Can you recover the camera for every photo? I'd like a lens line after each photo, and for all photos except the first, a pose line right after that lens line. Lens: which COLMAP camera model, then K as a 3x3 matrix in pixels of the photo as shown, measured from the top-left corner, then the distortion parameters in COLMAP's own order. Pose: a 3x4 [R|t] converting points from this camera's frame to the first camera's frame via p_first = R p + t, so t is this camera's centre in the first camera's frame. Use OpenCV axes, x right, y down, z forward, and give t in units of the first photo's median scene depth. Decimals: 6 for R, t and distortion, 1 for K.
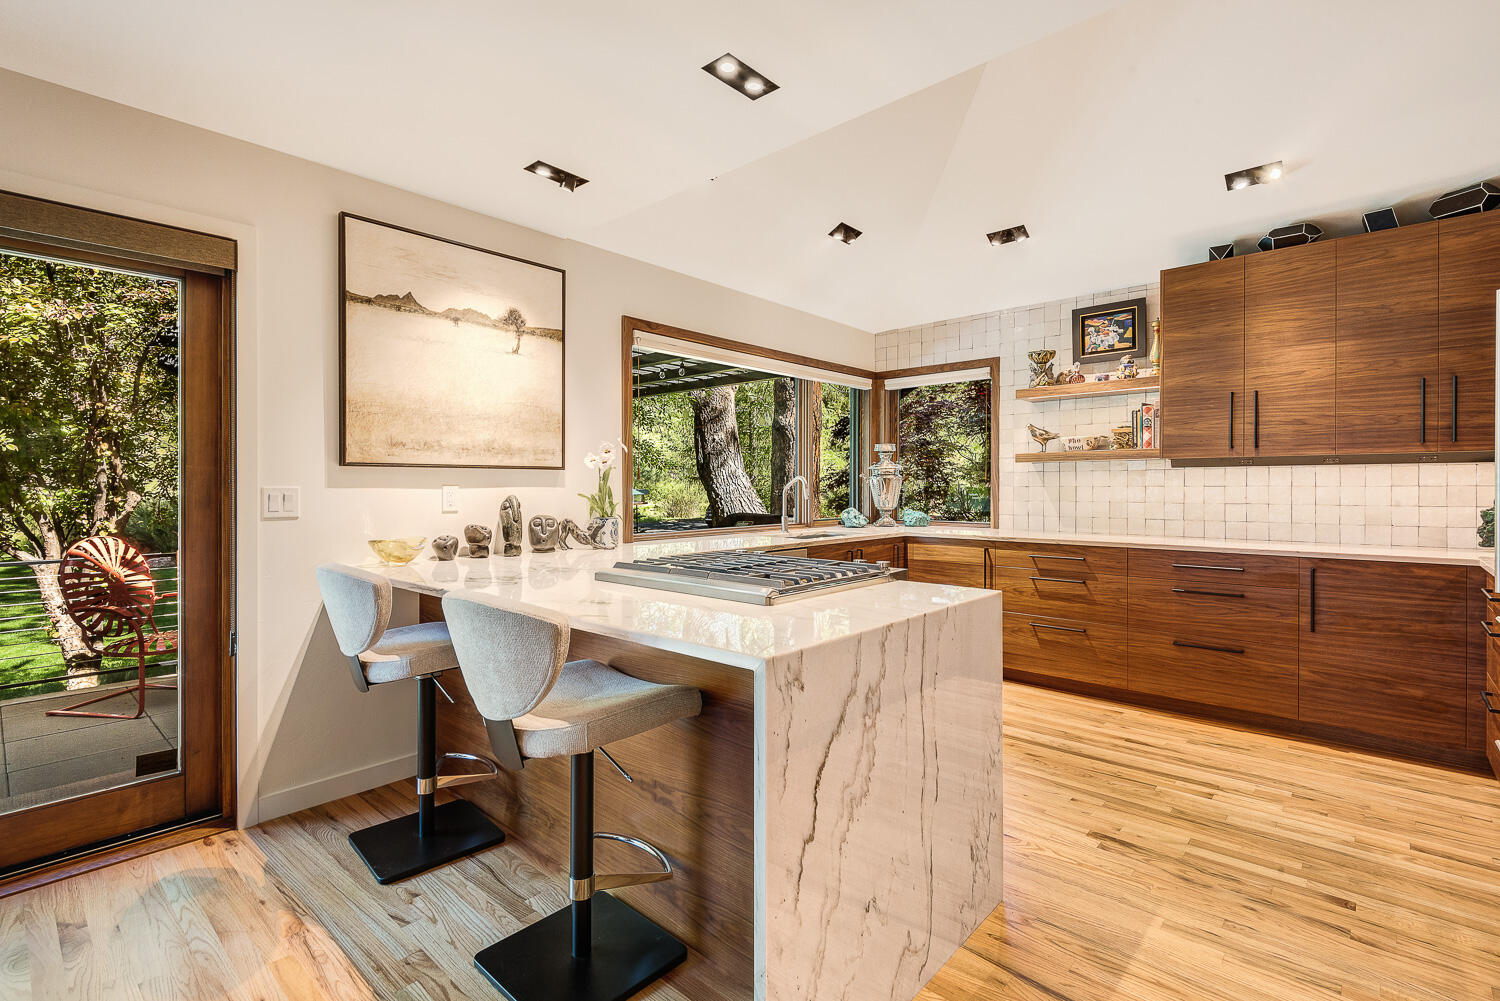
lens RADIAL K [[690.9, 0, 747.4], [0, 690.9, 487.0], [0, 0, 1]] dist [0.025922, -0.017323]
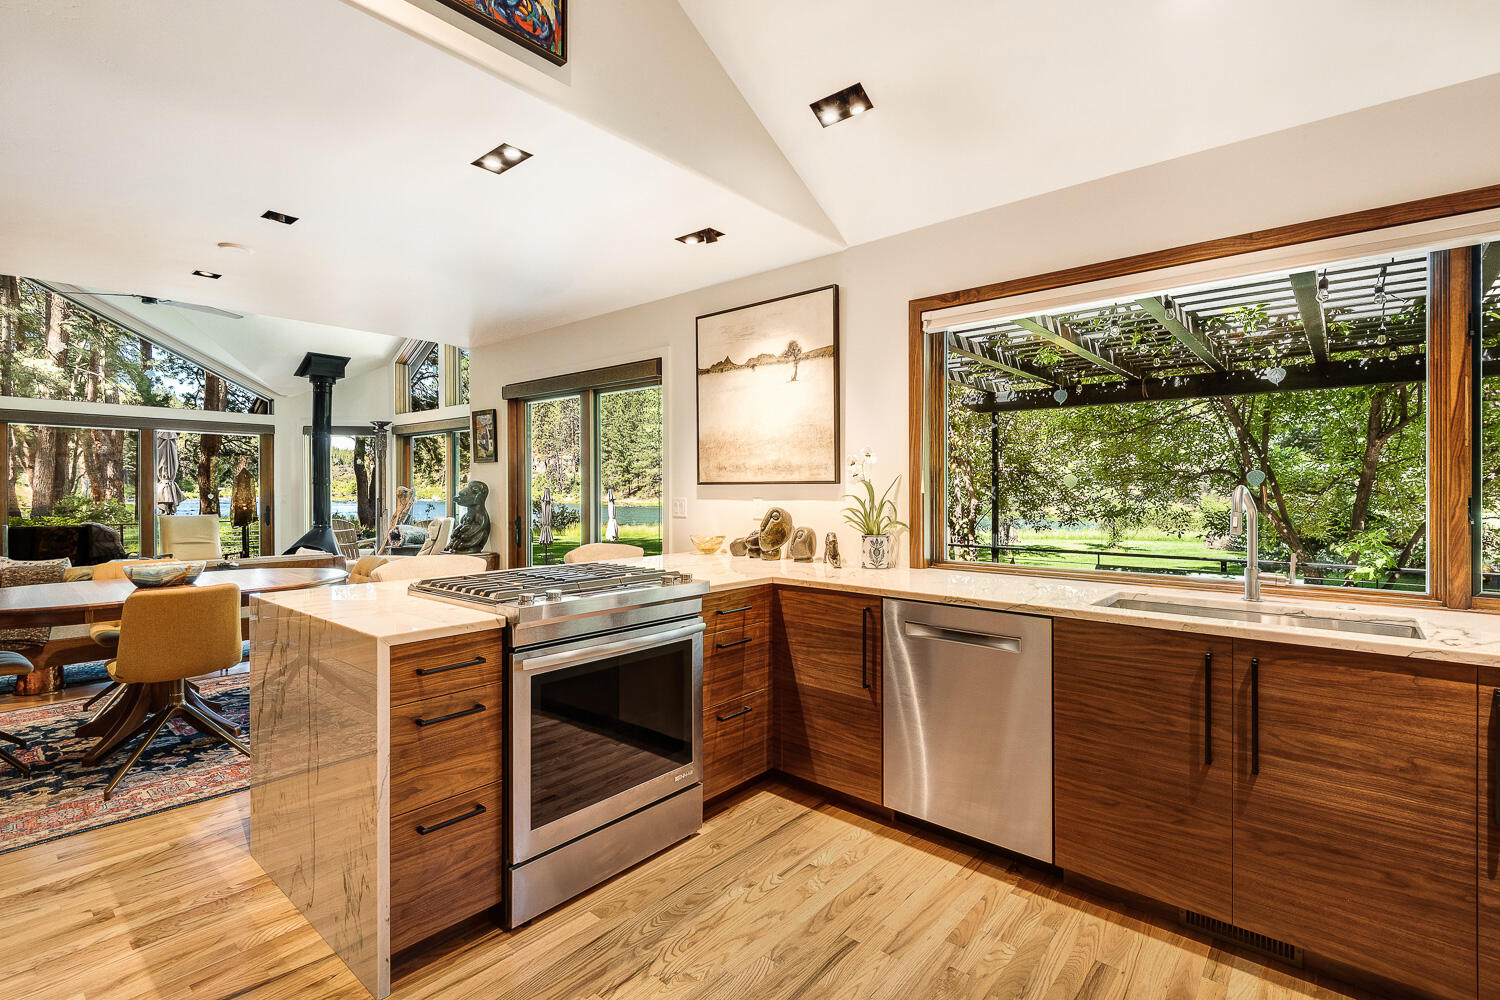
lens RADIAL K [[681.1, 0, 746.7], [0, 681.1, 491.3], [0, 0, 1]] dist [0.021142, -0.011199]
pose [[0.026039, 0.003600, -0.999654, 0.649911], [-0.002000, 0.999992, 0.003549, -0.015502], [0.999659, 0.001907, 0.026046, 0.766195]]
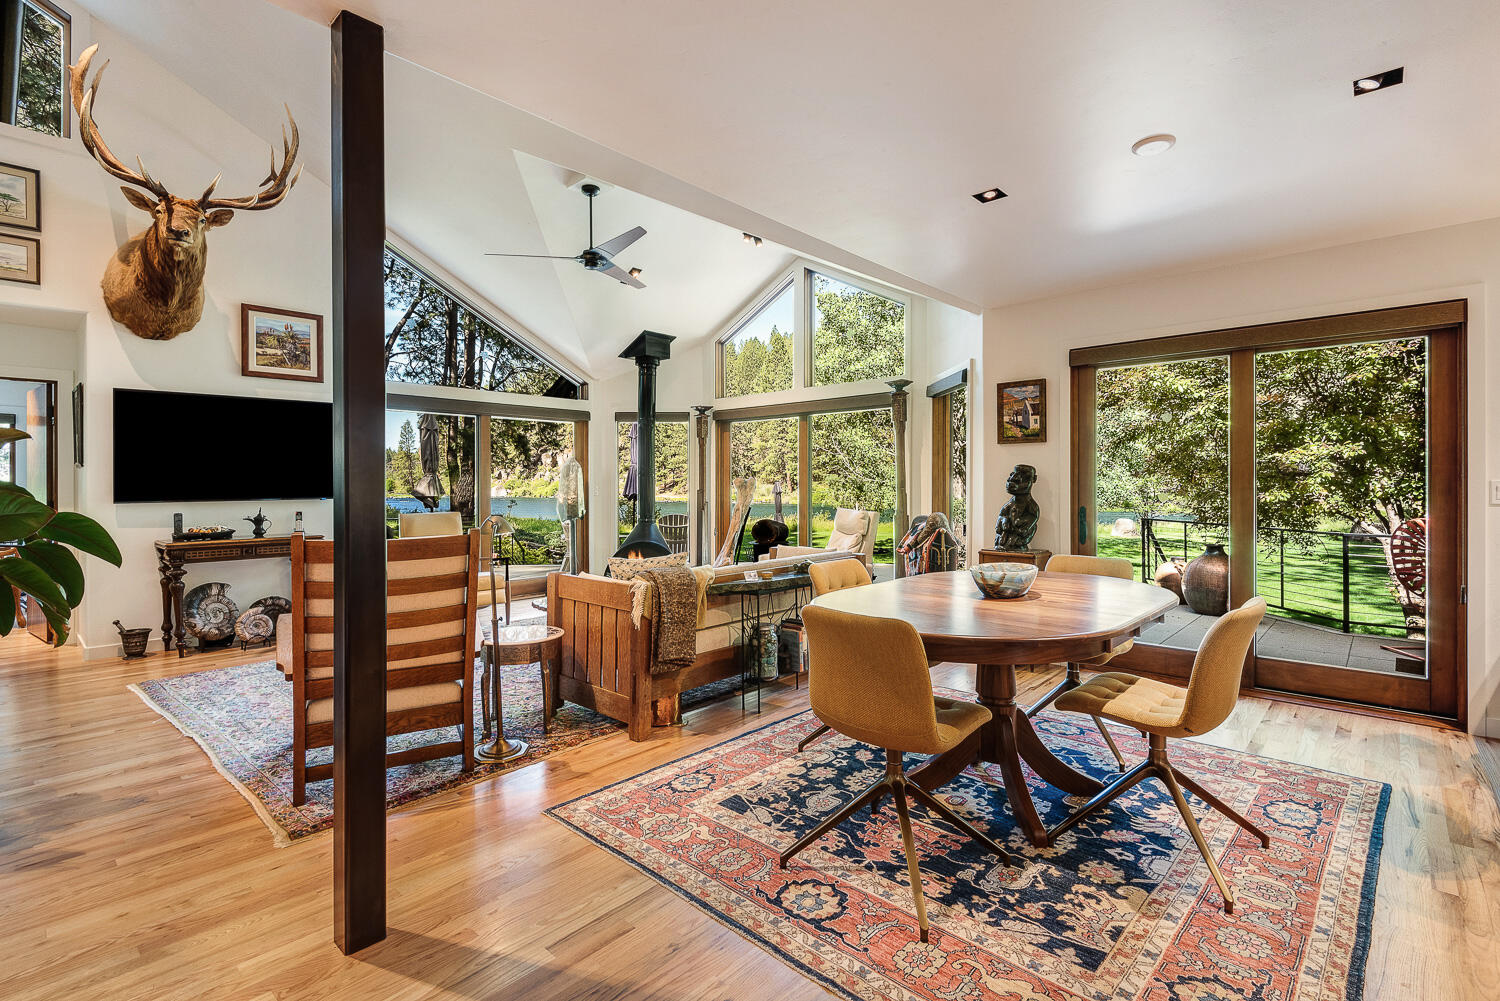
lens RADIAL K [[681.1, 0, 746.7], [0, 681.1, 491.8], [0, 0, 1]] dist [0.021142, -0.011199]
pose [[-0.015830, 0.012468, -0.999797, 0.408628], [0.004494, 0.999913, 0.012399, -0.000599], [0.999865, -0.004297, -0.015885, -0.248186]]
